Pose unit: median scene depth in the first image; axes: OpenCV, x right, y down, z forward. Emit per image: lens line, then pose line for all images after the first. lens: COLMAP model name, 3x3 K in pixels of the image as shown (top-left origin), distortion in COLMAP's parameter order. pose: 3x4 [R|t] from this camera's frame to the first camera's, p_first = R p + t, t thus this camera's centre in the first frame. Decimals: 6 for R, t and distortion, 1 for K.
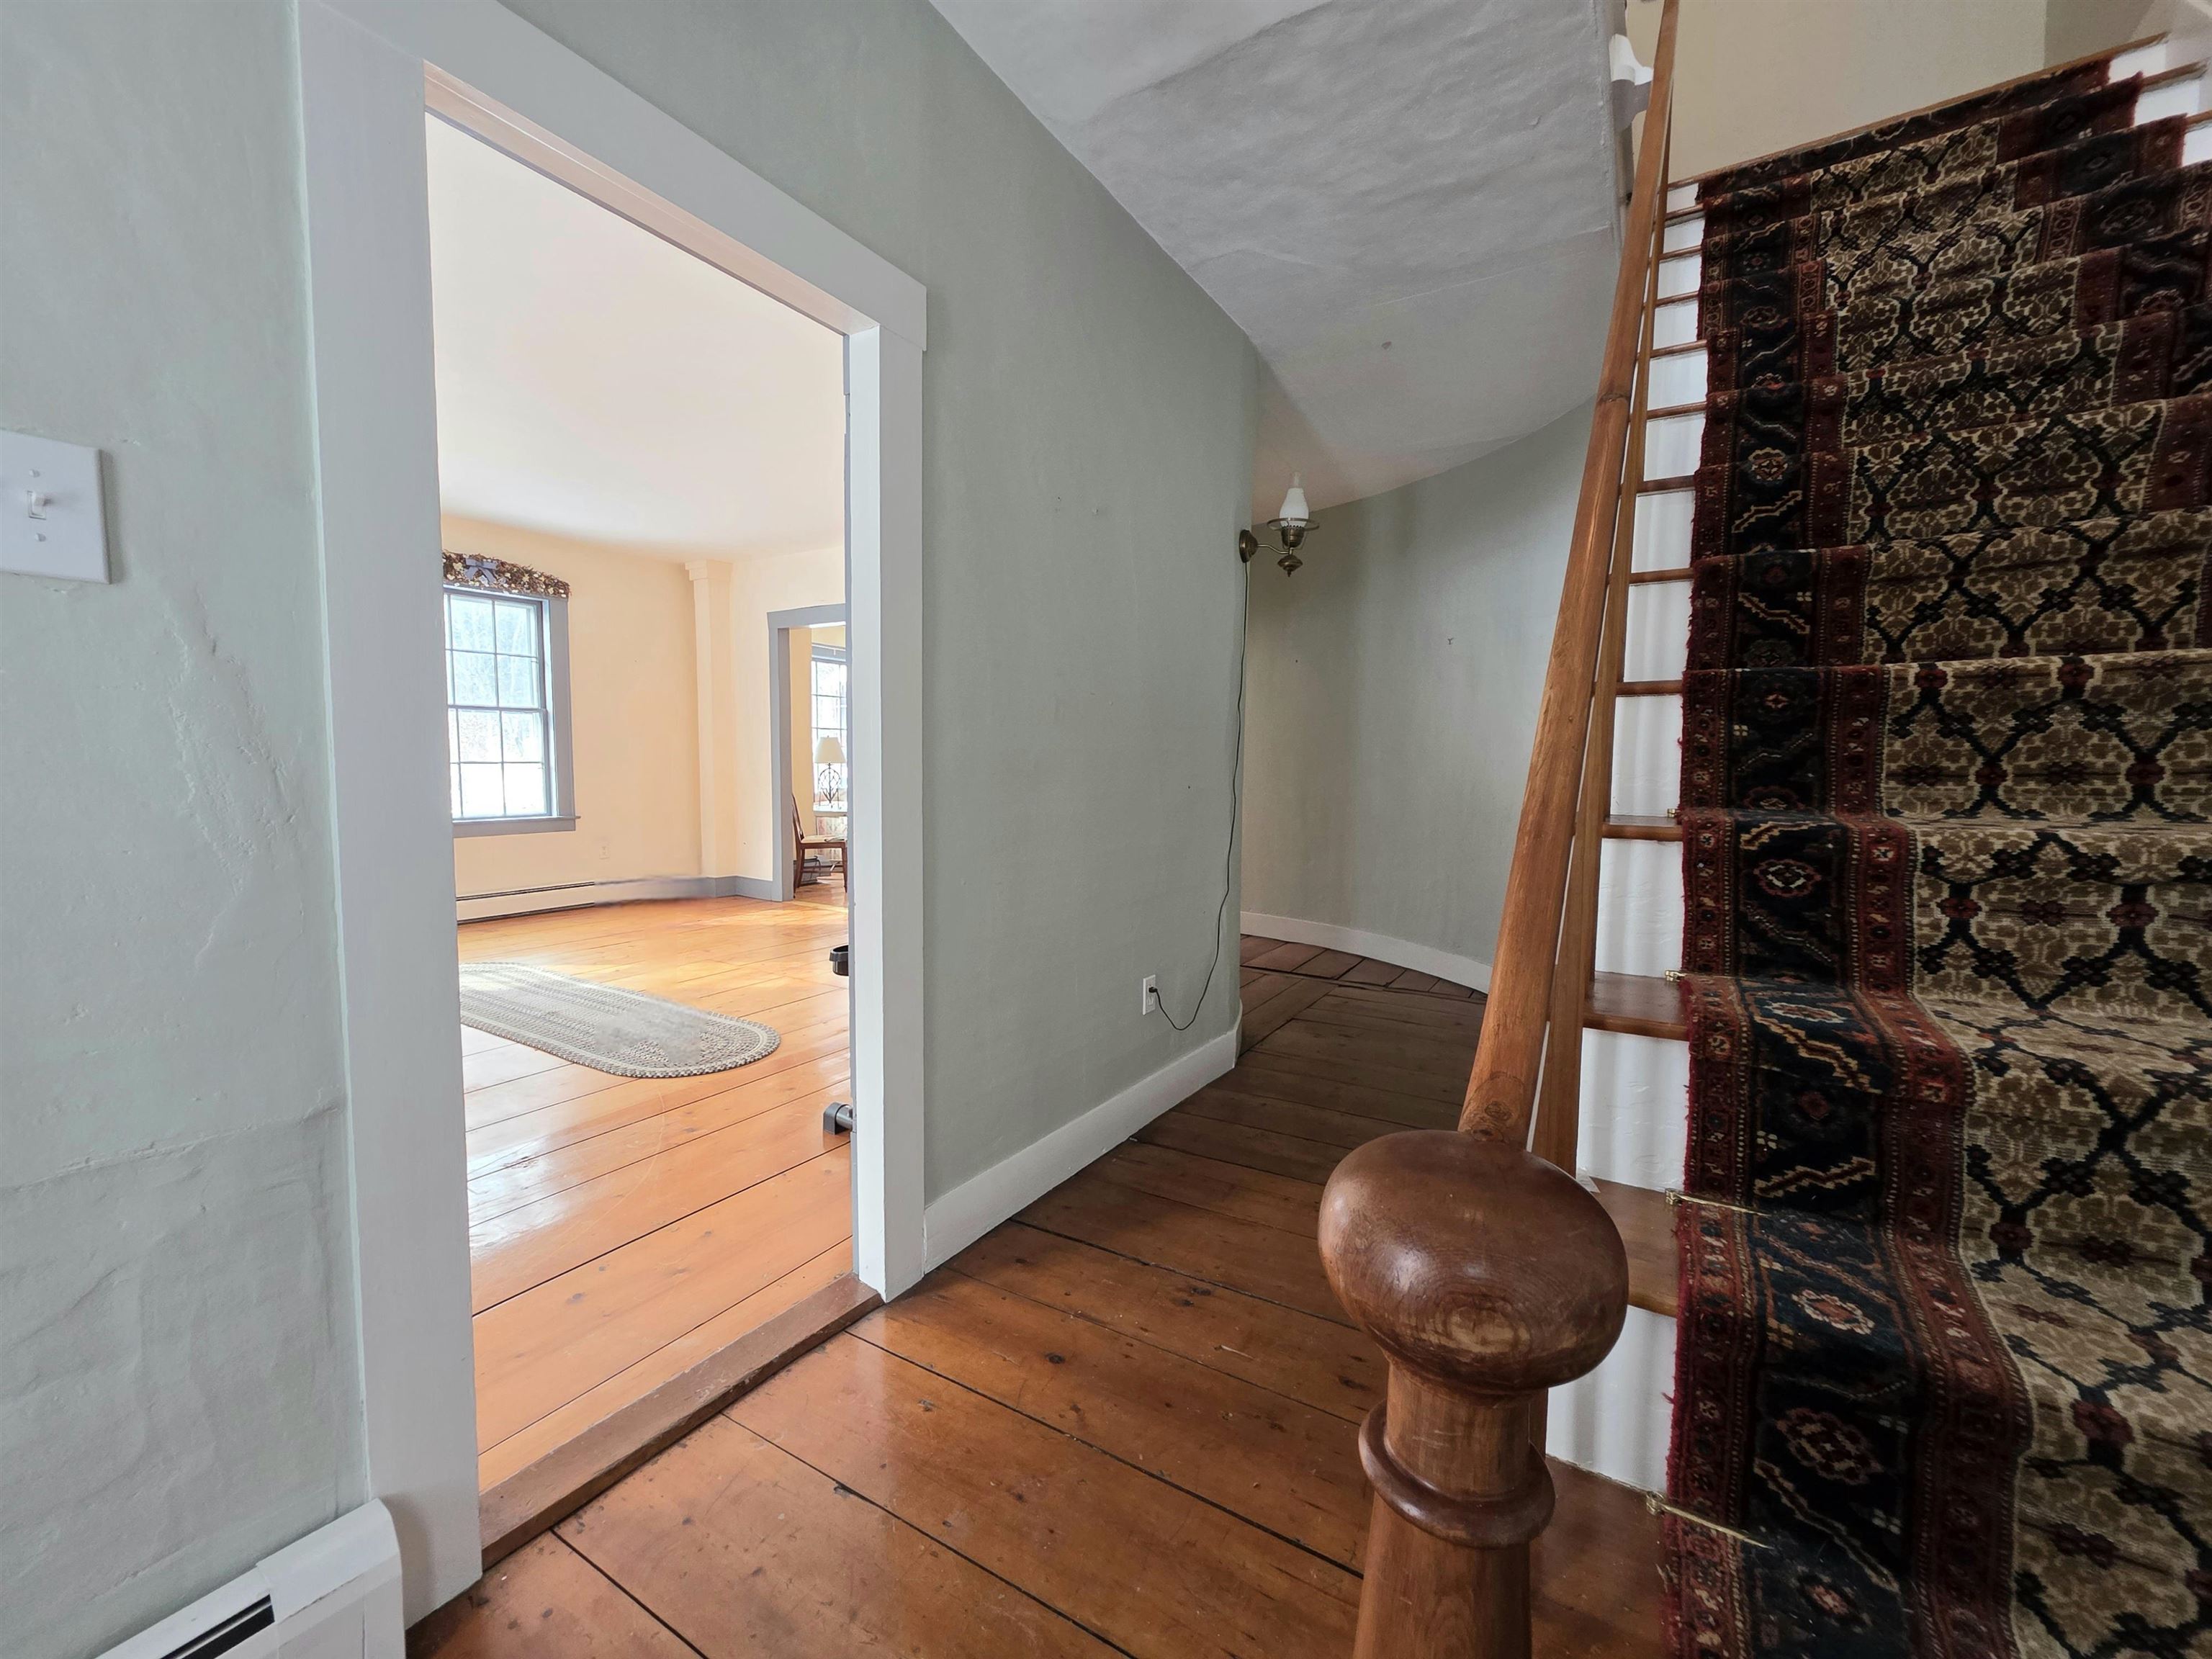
lens RADIAL K [[884.4, 0, 1109.8], [0, 884.4, 821.5], [0, 0, 1]] dist [0.003900, -0.000651]
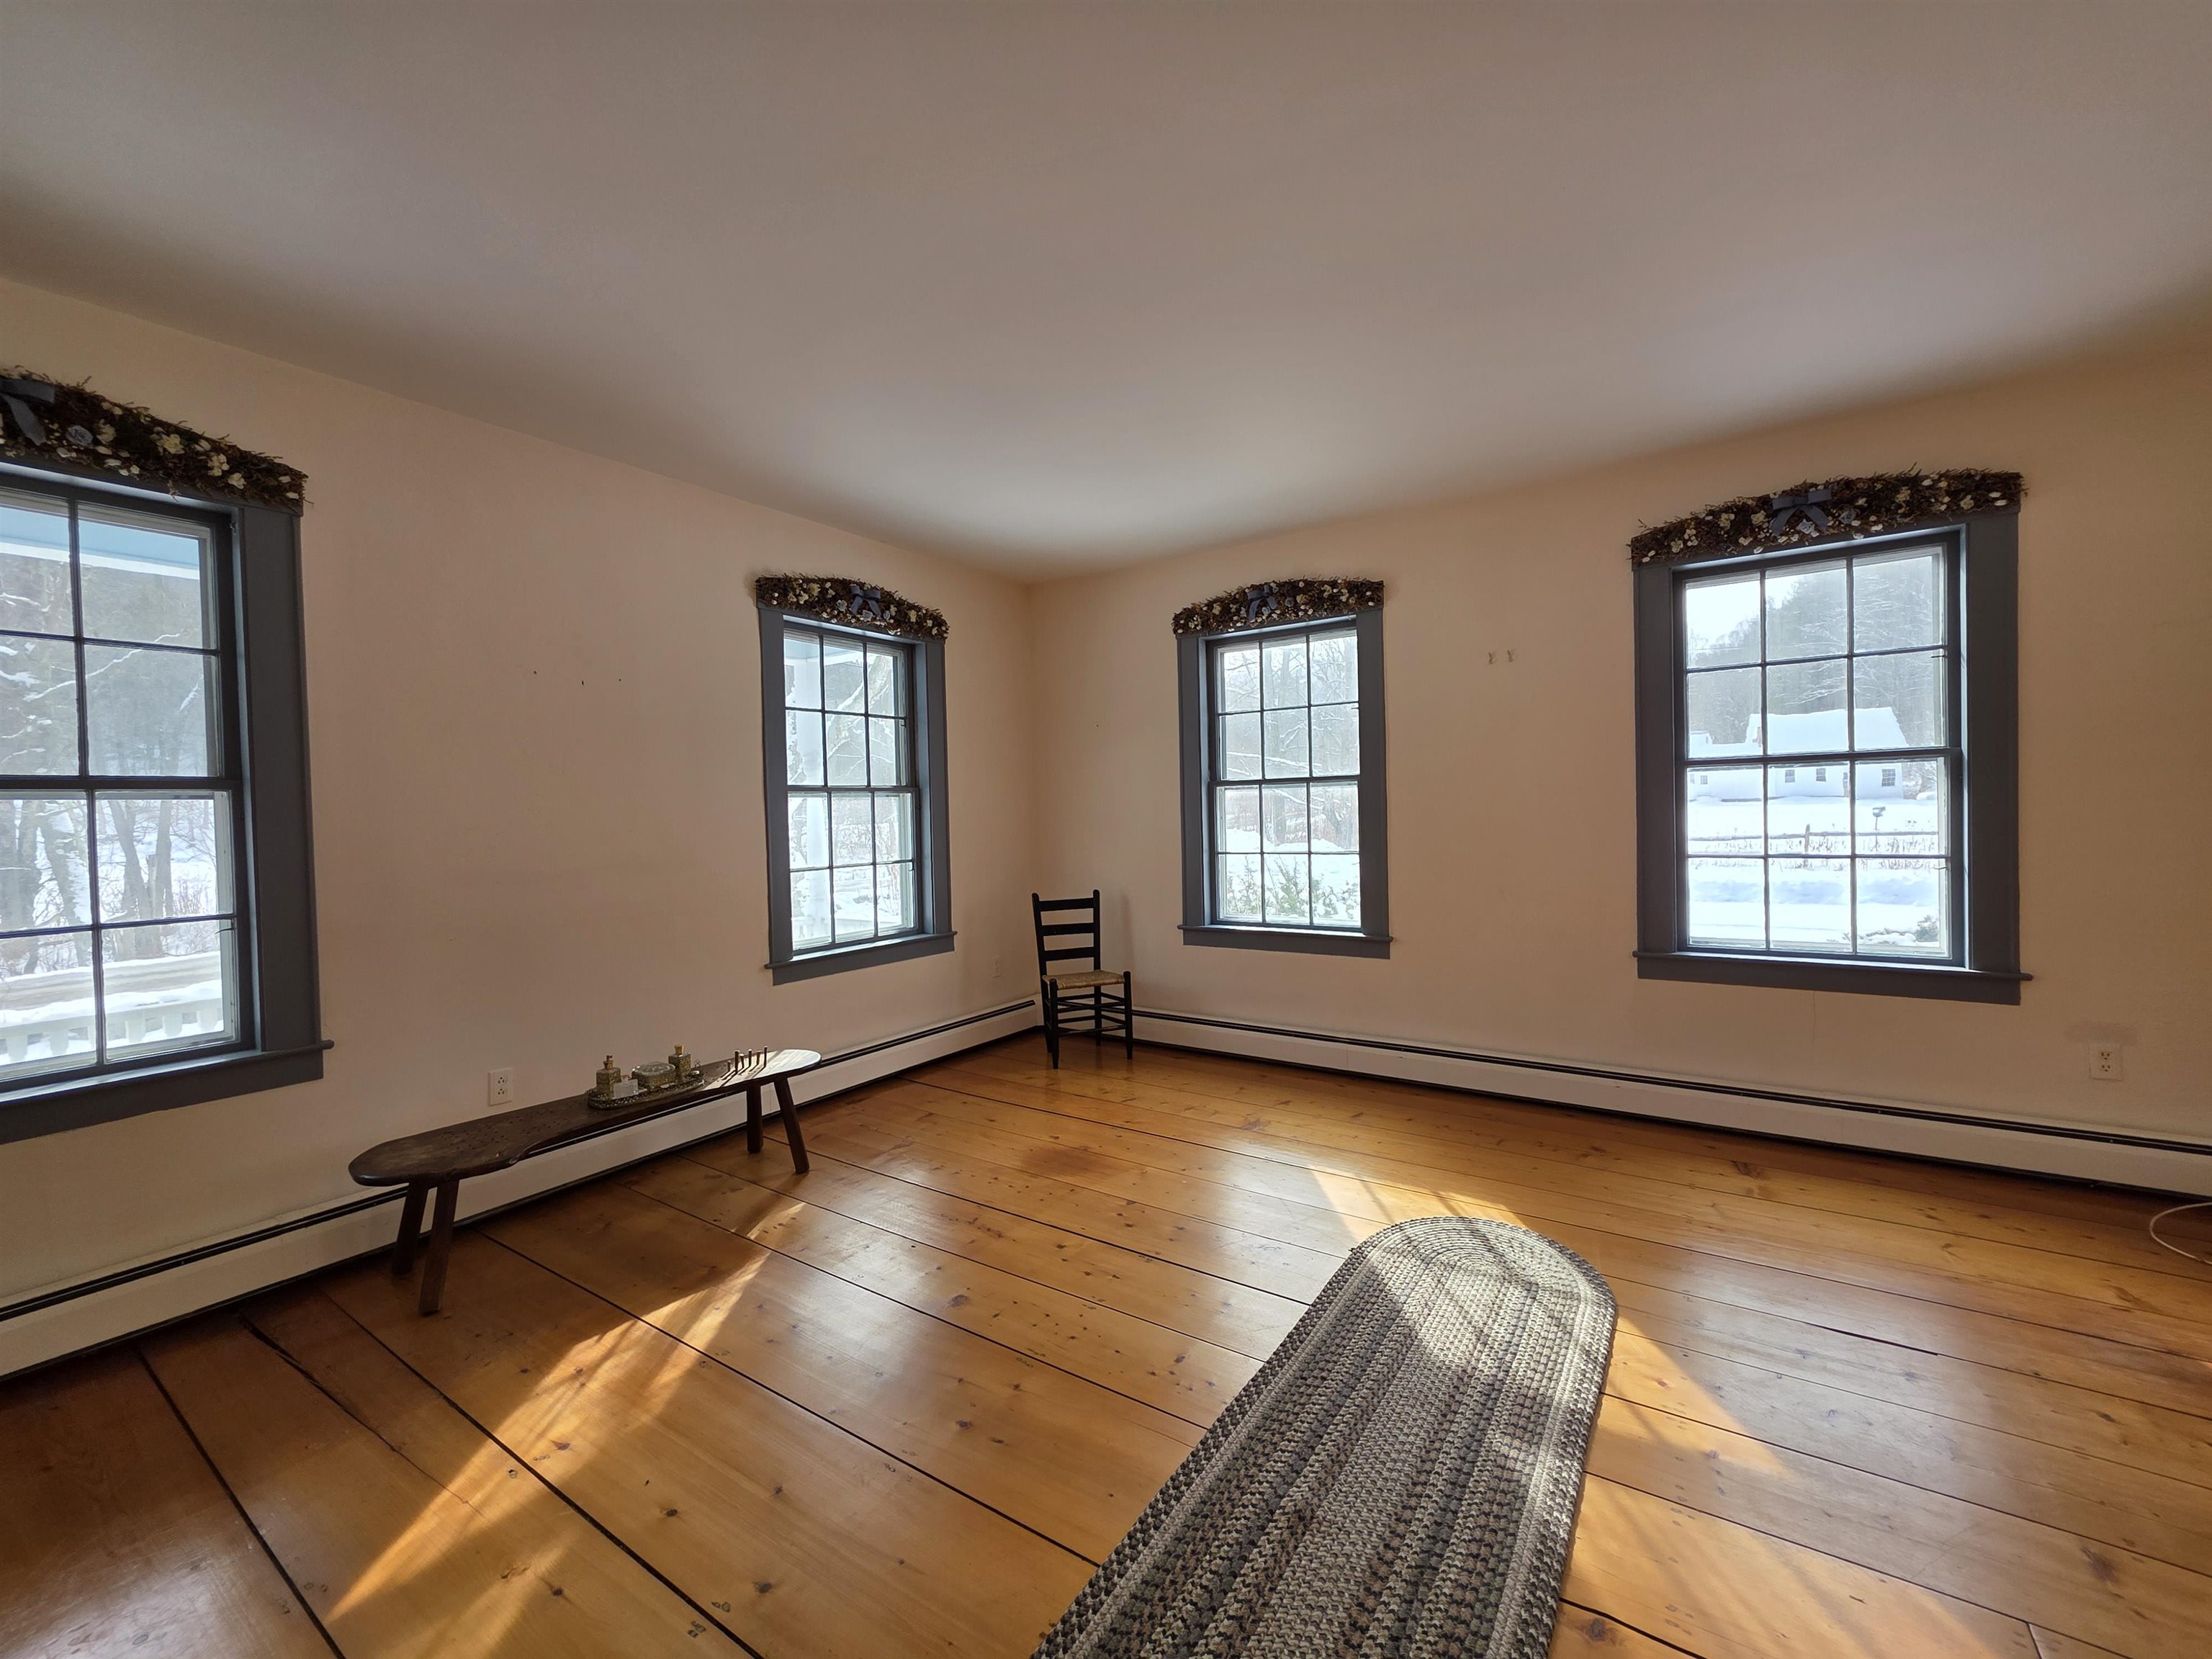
lens RADIAL K [[884.4, 0, 1102.7], [0, 884.4, 833.0], [0, 0, 1]] dist [0.003900, -0.000651]
pose [[-0.053048, 0.014959, -0.998480, -0.123183], [-0.049893, 0.998599, 0.017612, -0.067213], [0.997345, 0.050752, -0.052227, 0.578158]]
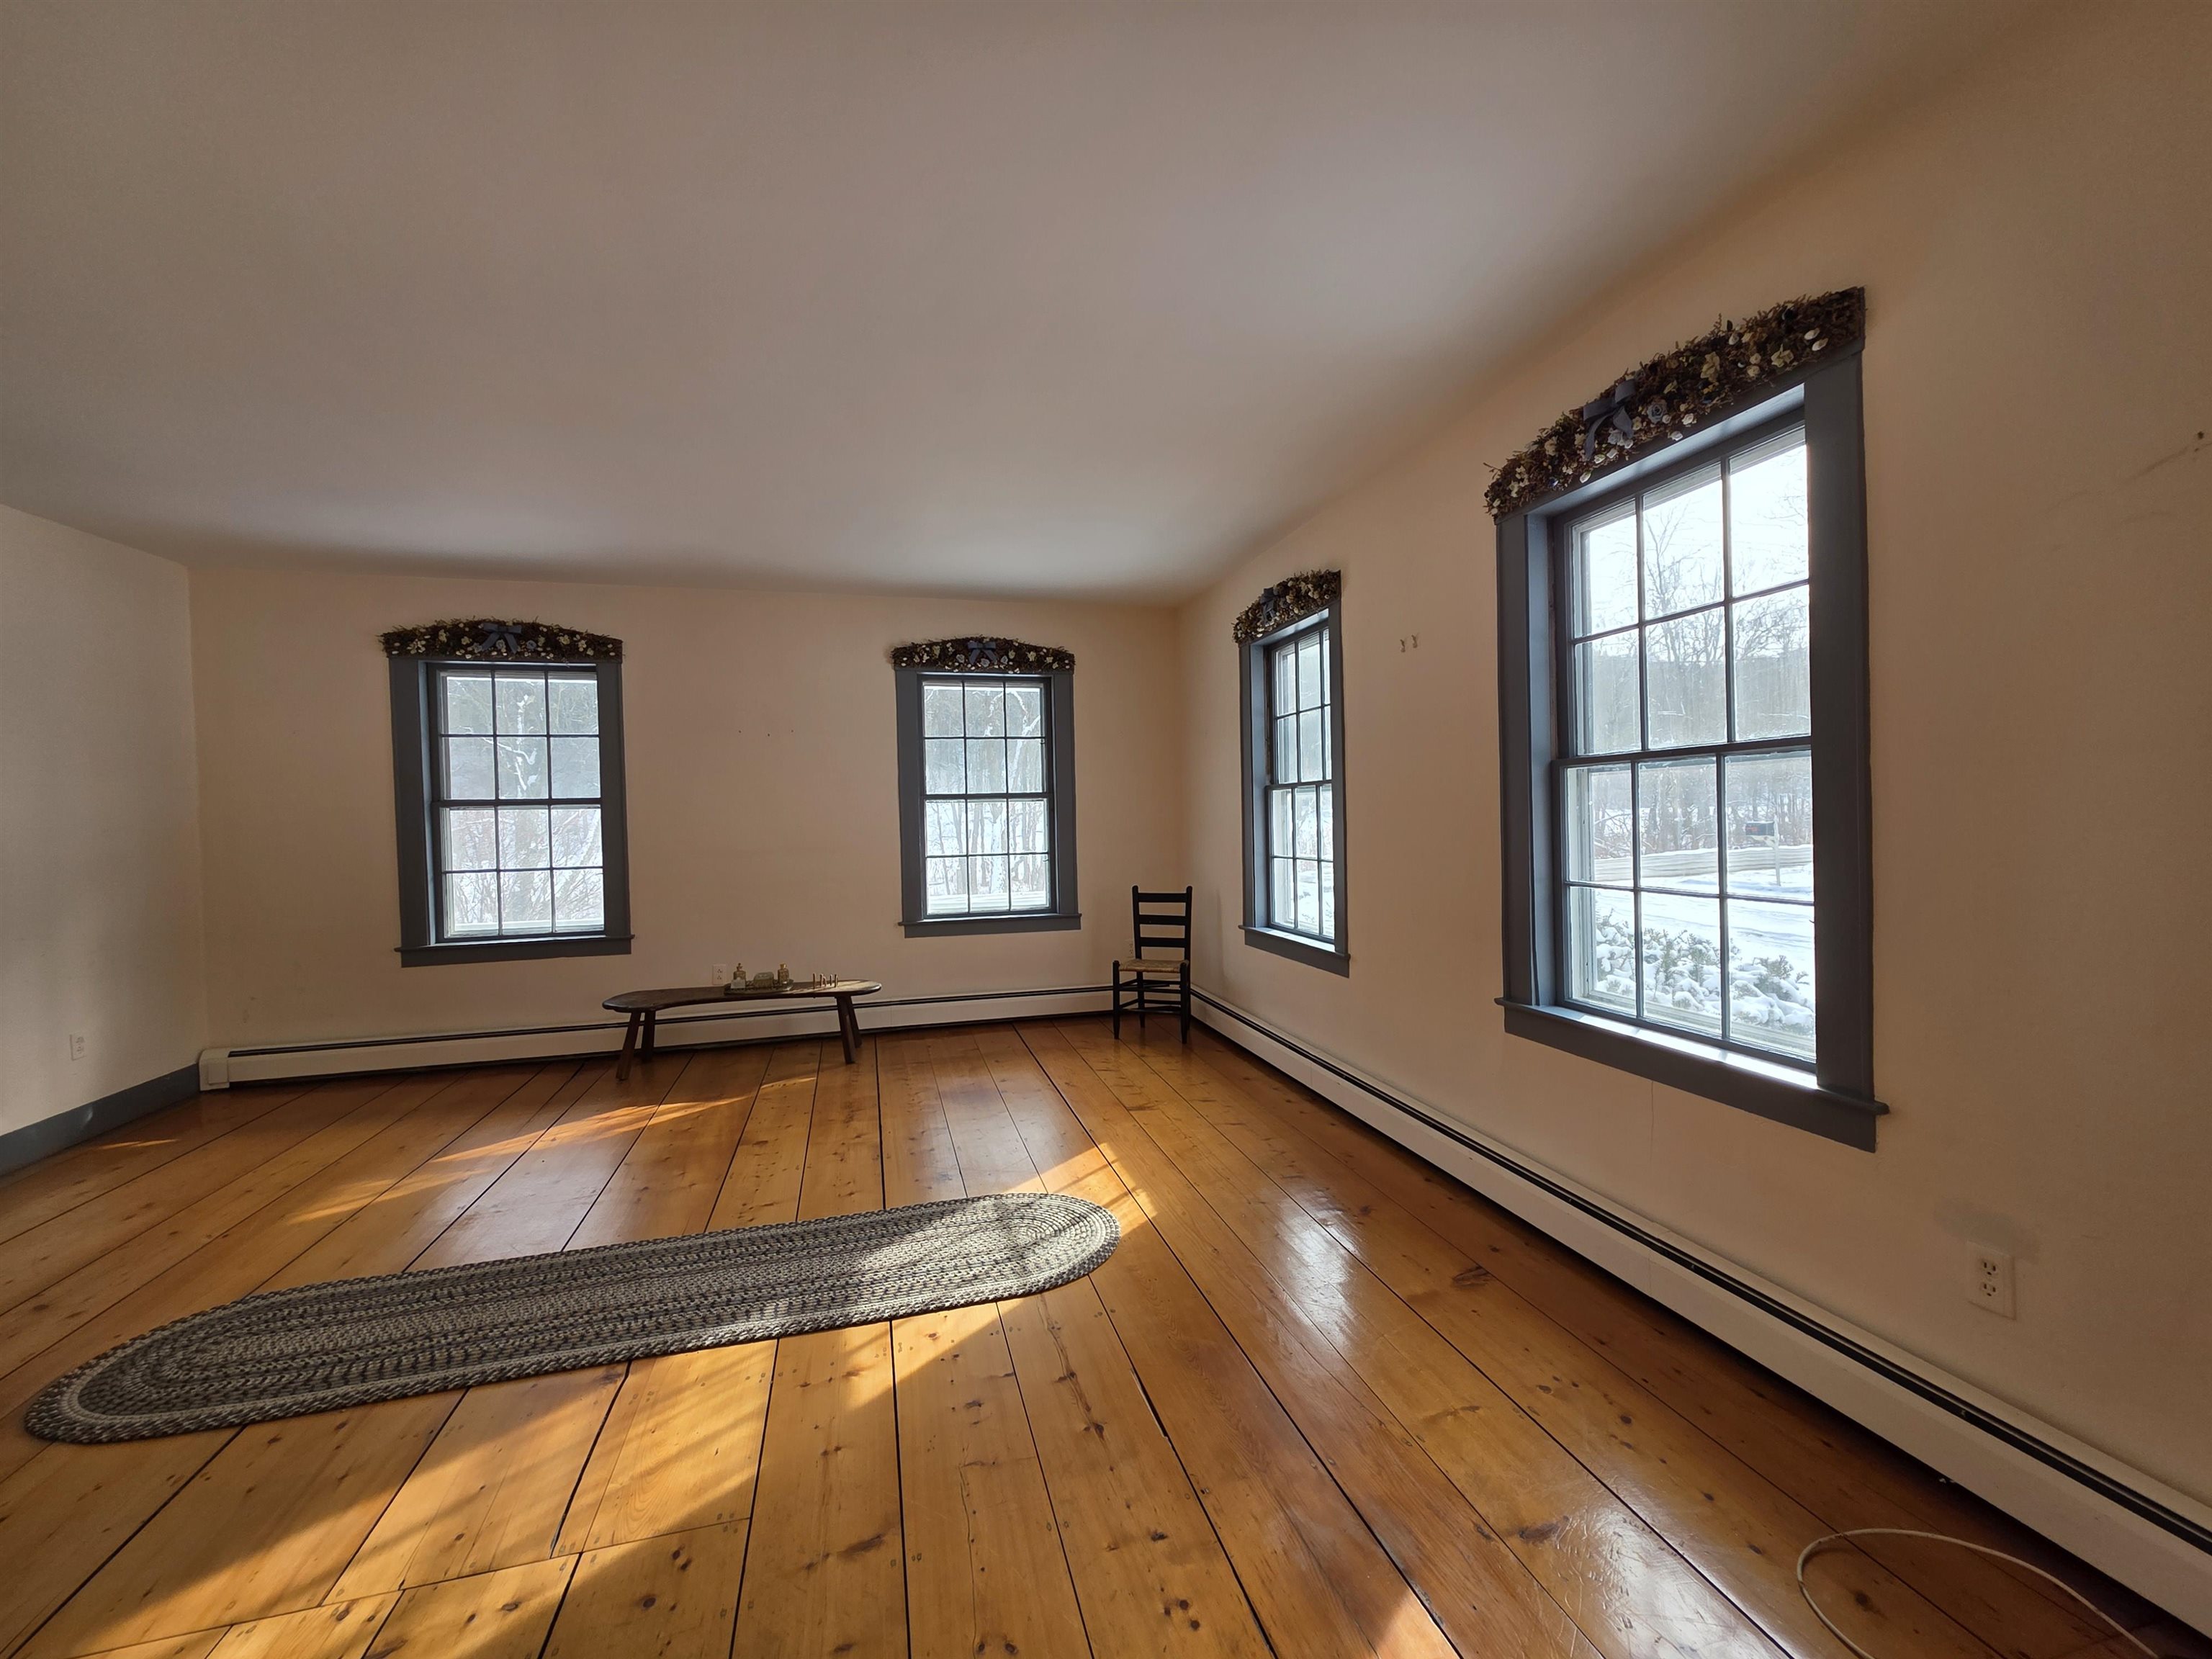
lens RADIAL K [[884.4, 0, 1125.4], [0, 884.4, 836.9], [0, 0, 1]] dist [0.003900, -0.000651]
pose [[-0.684101, 0.020991, -0.729086, -0.249045], [-0.041264, 0.996871, 0.067419, -0.106336], [0.728220, 0.076206, -0.681094, 1.083057]]
